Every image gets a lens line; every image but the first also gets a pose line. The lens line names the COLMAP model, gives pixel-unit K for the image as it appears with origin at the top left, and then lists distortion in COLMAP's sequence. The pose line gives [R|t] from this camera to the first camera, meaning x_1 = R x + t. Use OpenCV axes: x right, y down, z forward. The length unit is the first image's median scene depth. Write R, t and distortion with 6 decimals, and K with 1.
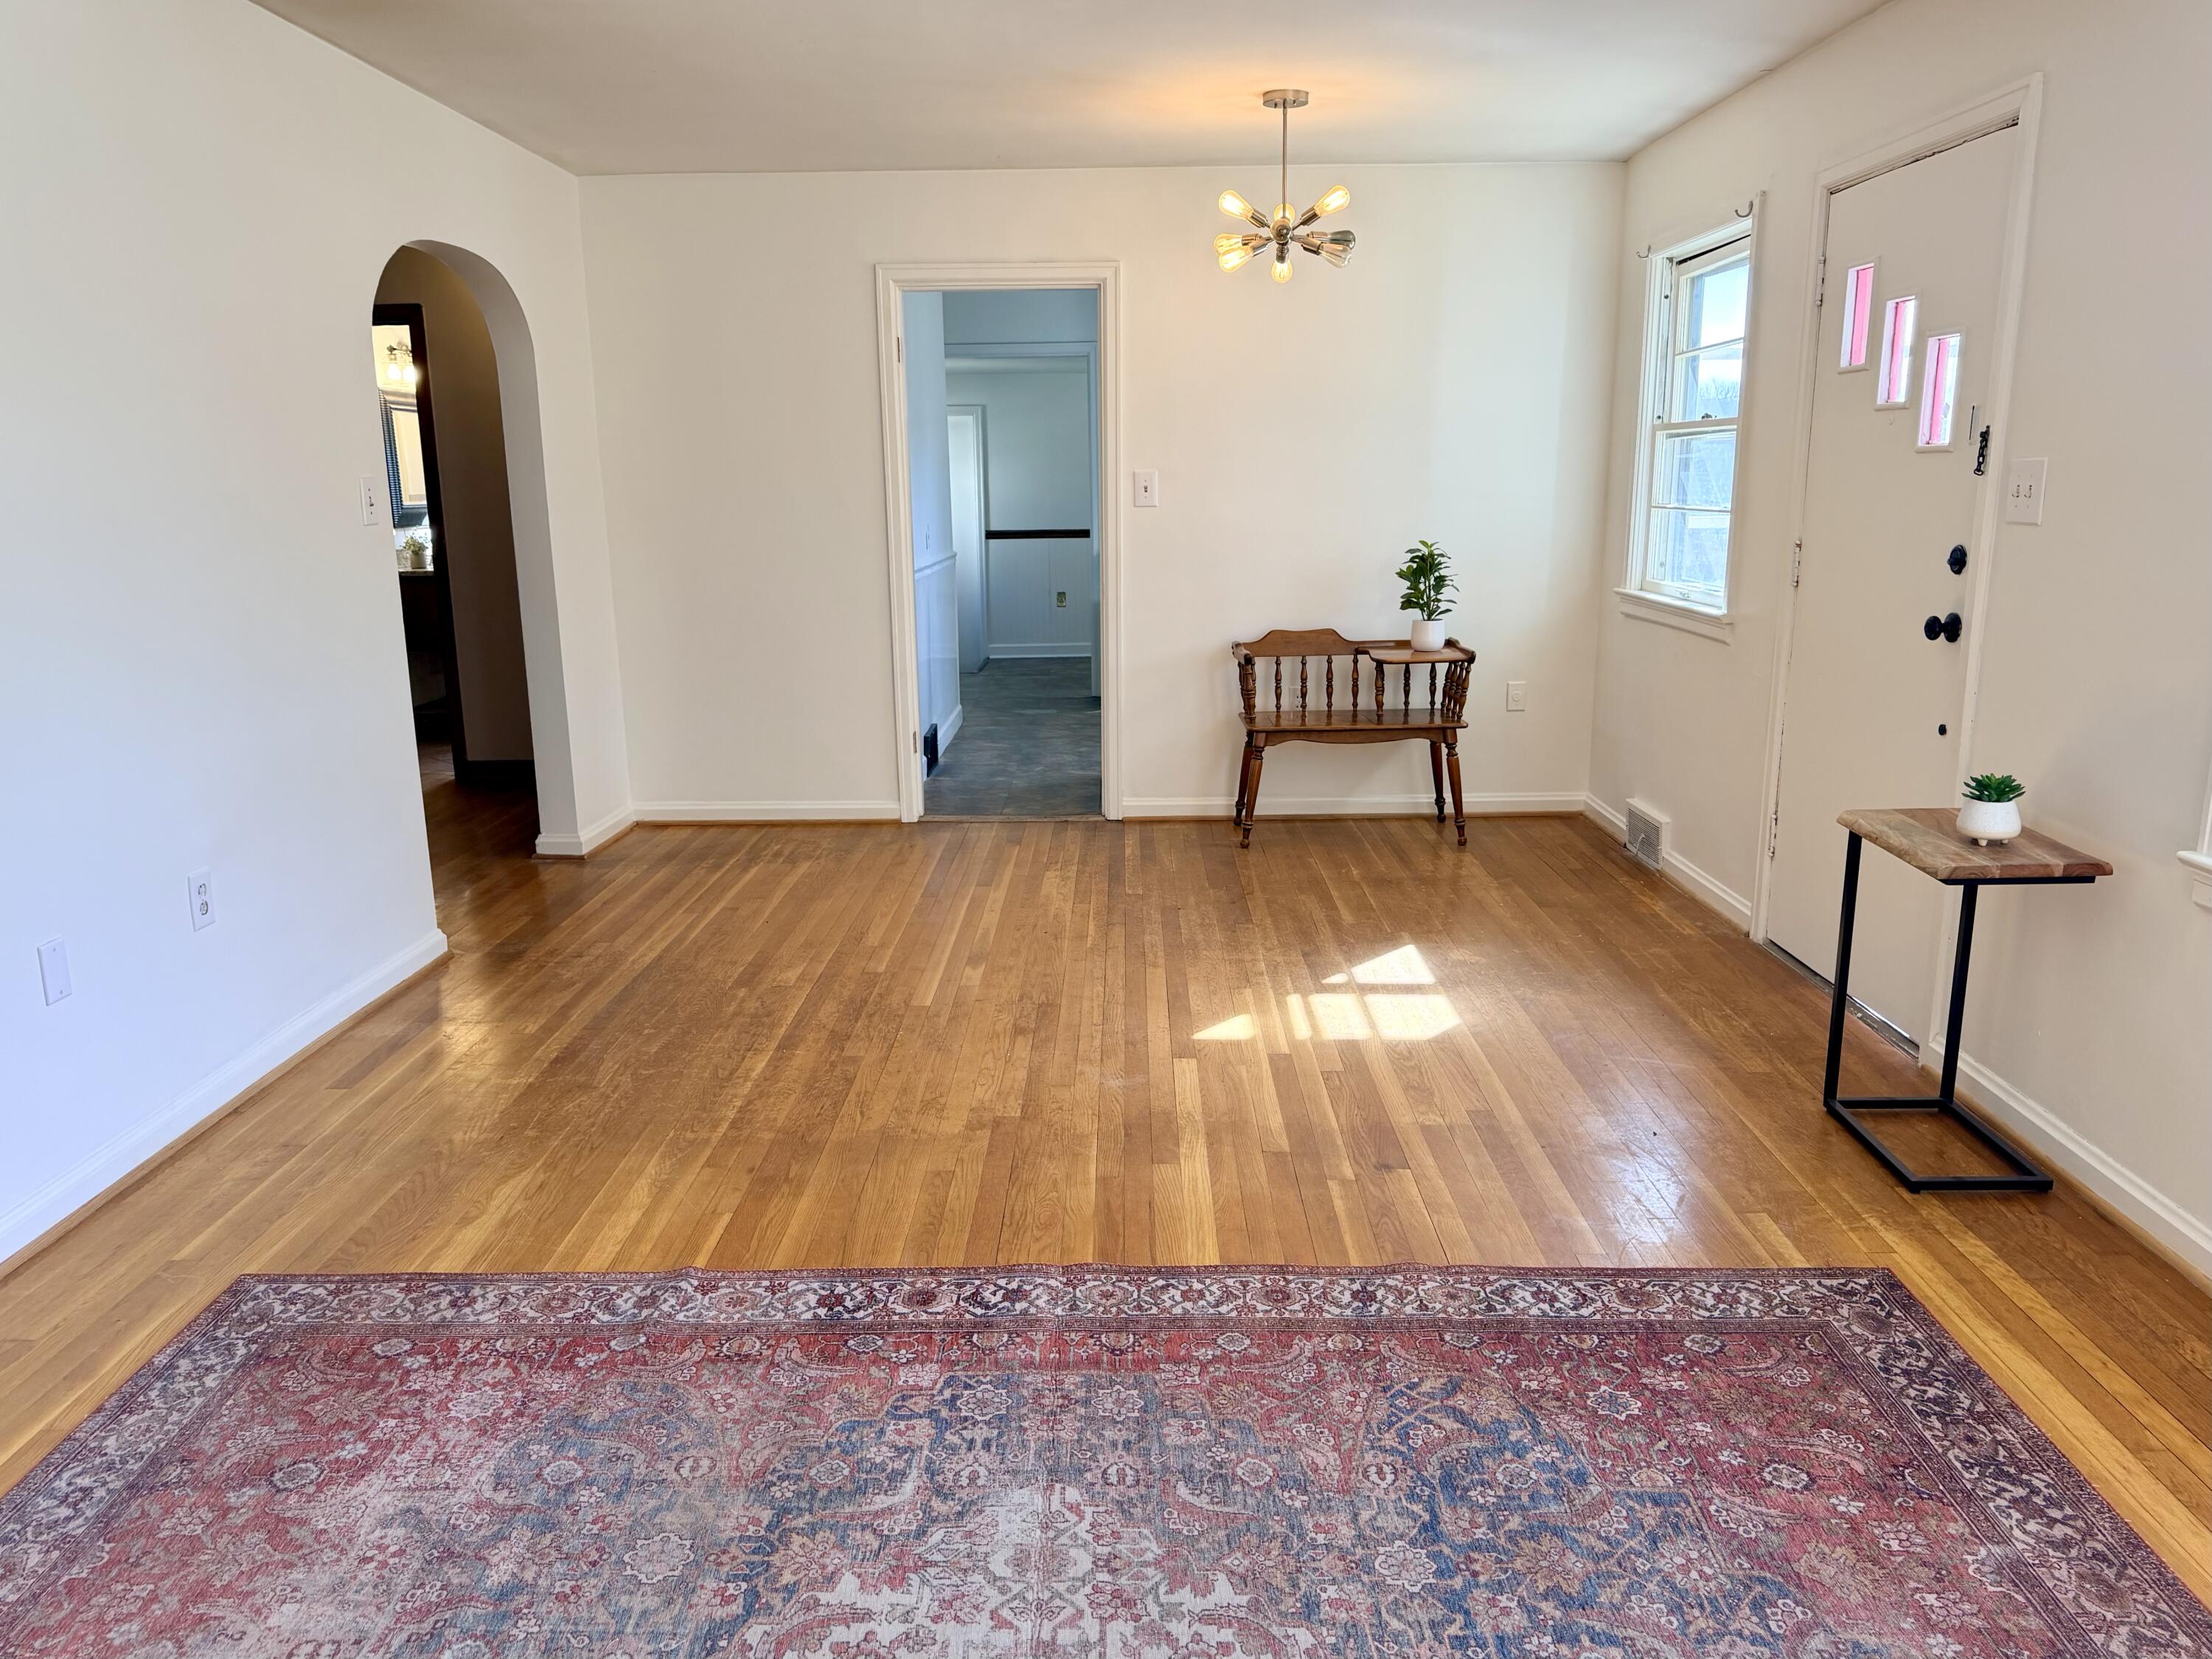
lens RADIAL K [[1583.7, 0, 1103.2], [0, 1583.7, 842.6], [0, 0, 1]] dist [0.075346, -0.107851]
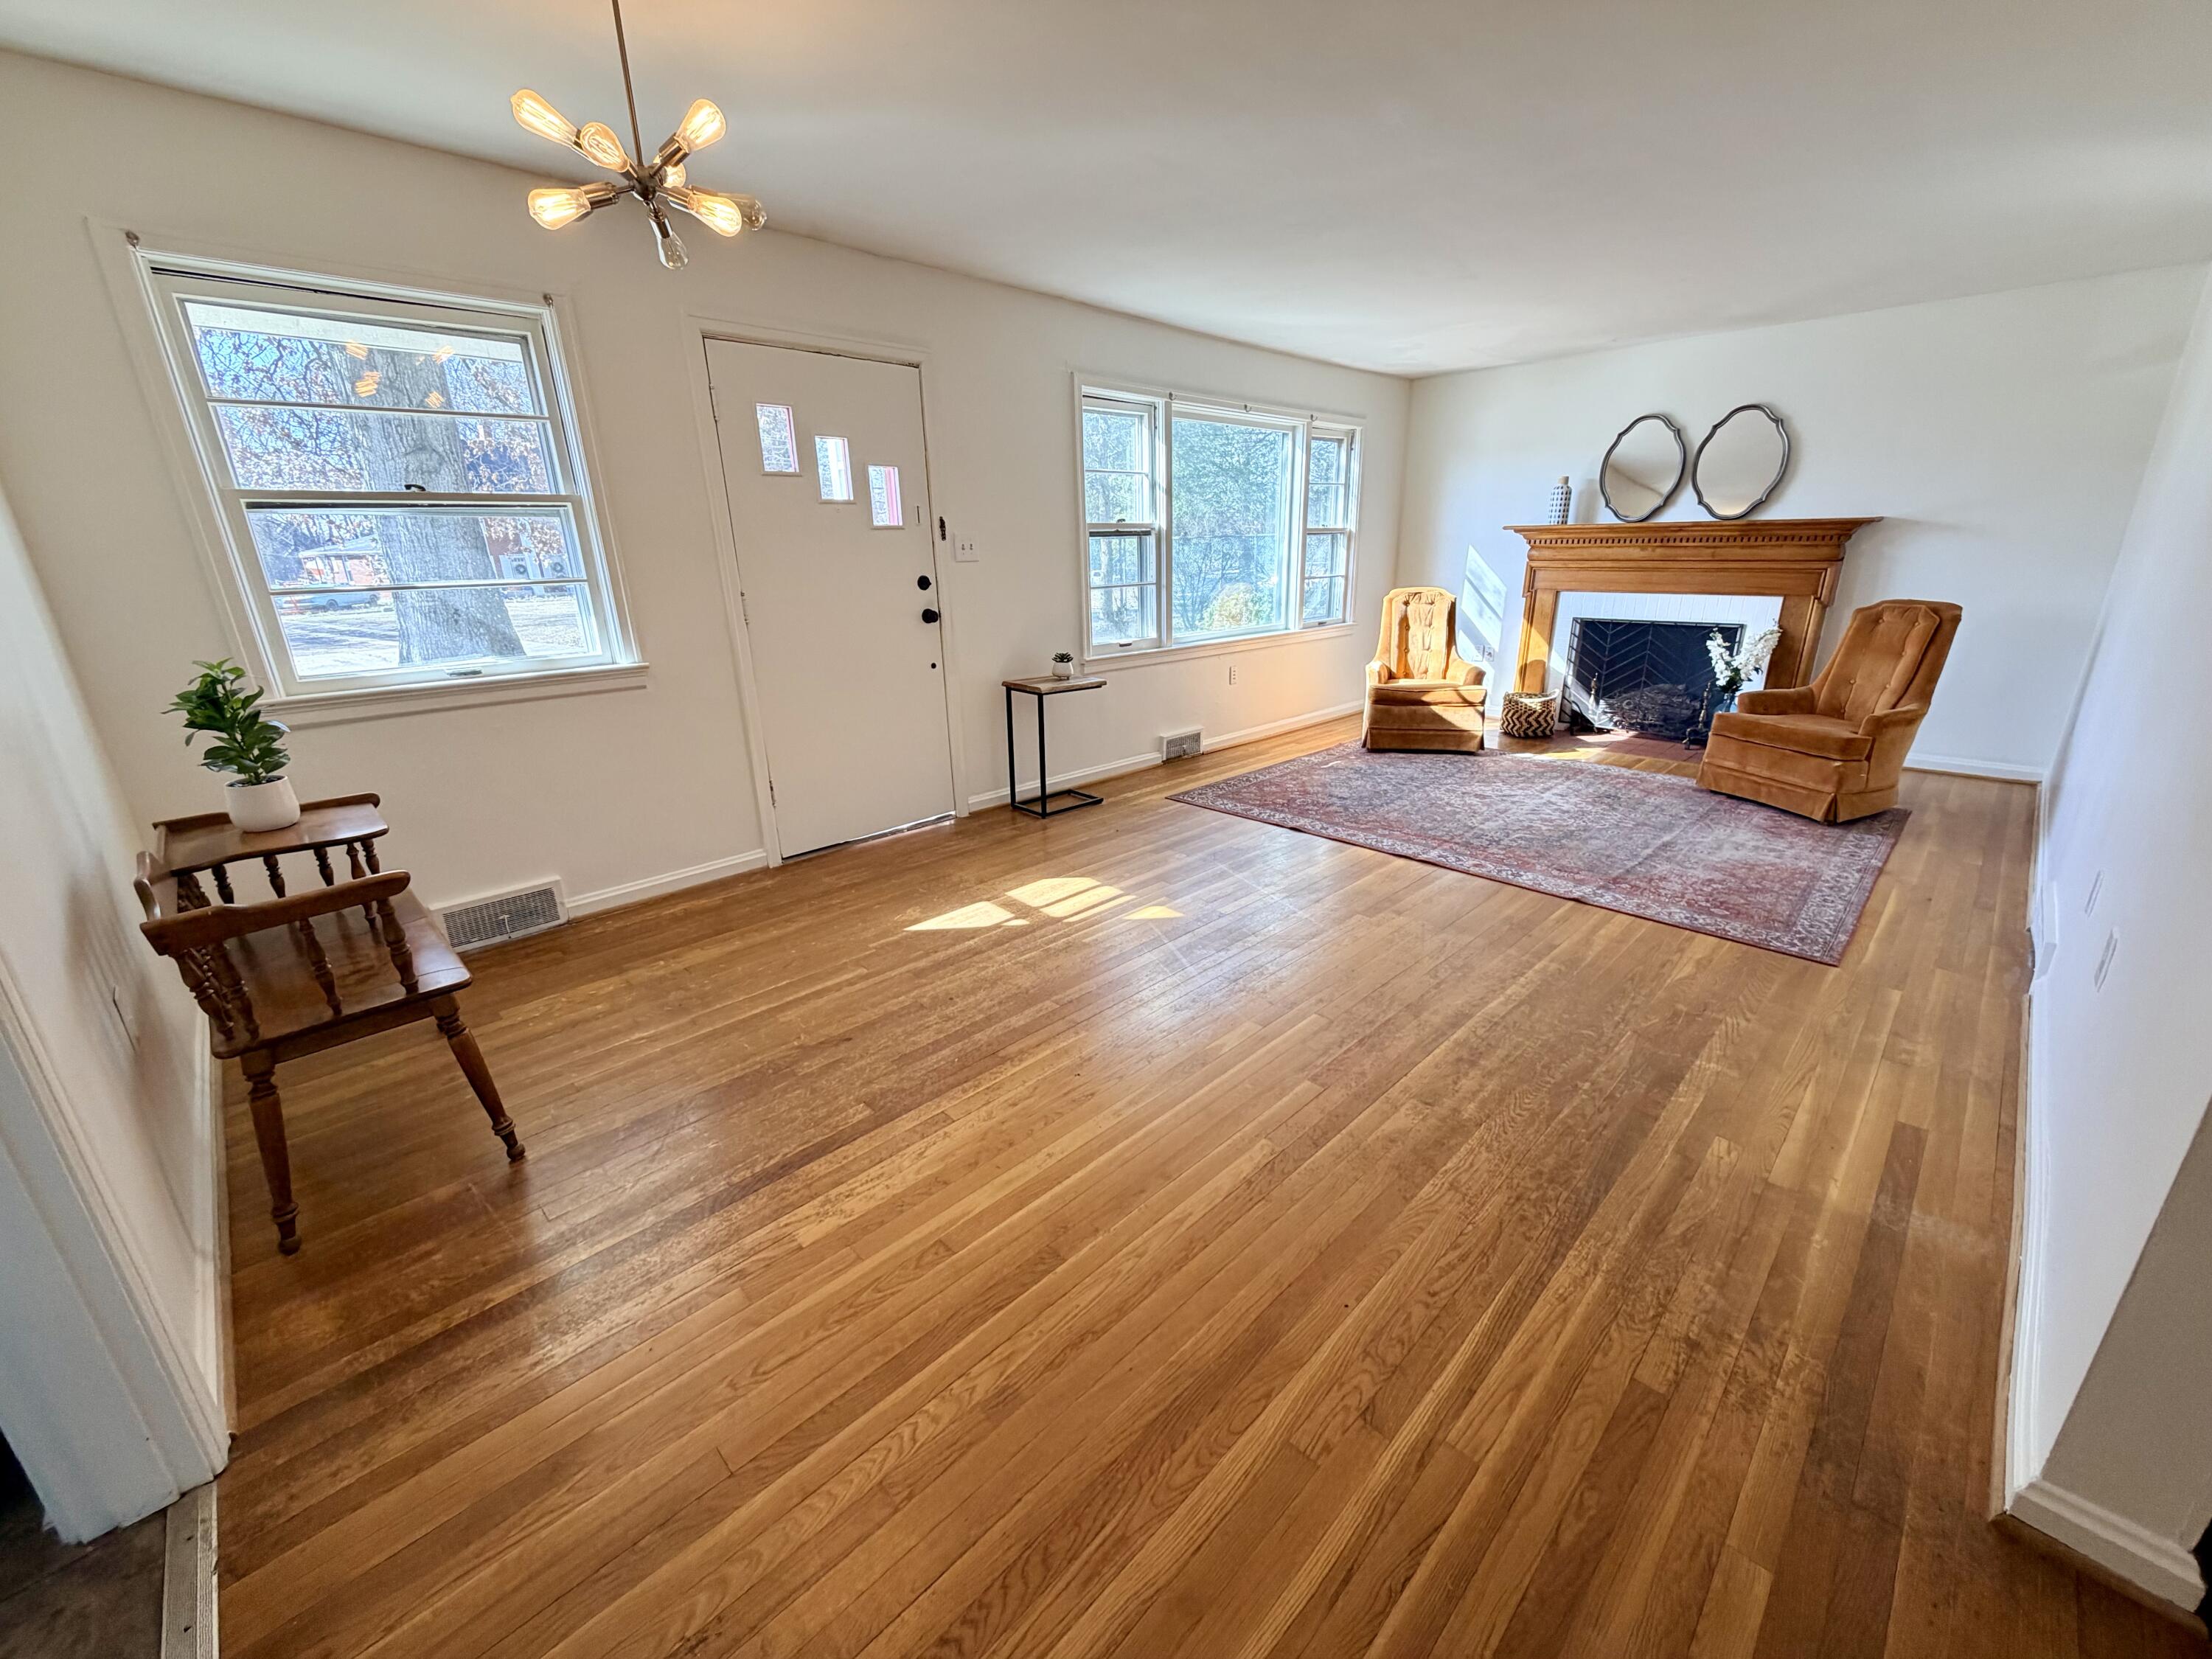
lens RADIAL K [[878.3, 0, 1113.7], [0, 878.3, 830.5], [0, 0, 1]] dist [0.000268, -0.000265]
pose [[-0.712971, -0.202251, 0.671391, -0.550140], [0.180619, 0.872215, 0.454552, -0.434681], [-0.677531, 0.445349, -0.585334, 1.932808]]
